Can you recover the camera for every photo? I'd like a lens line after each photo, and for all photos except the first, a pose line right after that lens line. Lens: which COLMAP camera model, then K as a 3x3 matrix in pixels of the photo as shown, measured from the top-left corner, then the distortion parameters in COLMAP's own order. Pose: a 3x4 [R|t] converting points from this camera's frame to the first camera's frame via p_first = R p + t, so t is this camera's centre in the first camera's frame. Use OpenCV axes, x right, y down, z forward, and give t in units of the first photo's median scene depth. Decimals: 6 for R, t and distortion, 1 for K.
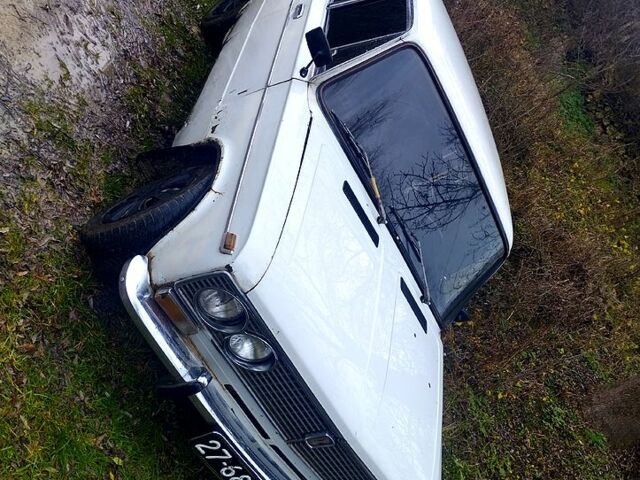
lens RADIAL K [[761.6, 0, 320.0], [0, 761.6, 240.0], [0, 0, 1]] dist [0.010066, 0.006746]
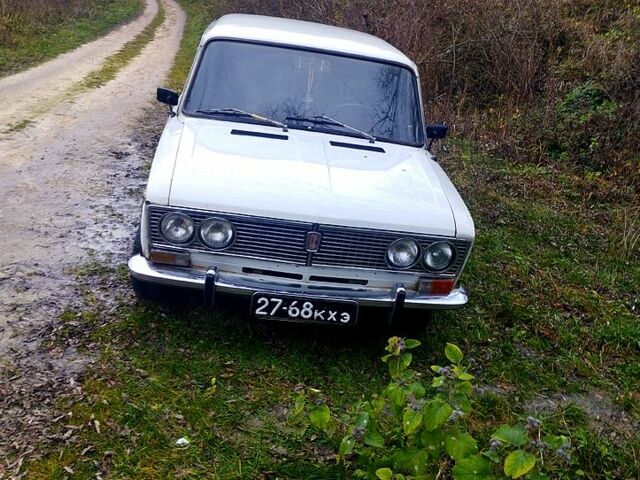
lens RADIAL K [[761.6, 0, 320.0], [0, 761.6, 240.0], [0, 0, 1]] dist [0.010066, 0.006746]
pose [[0.568757, -0.800295, -0.189848, 0.260433], [0.716253, 0.595381, -0.364010, 0.755332], [0.404348, 0.071054, 0.911841, -0.201661]]
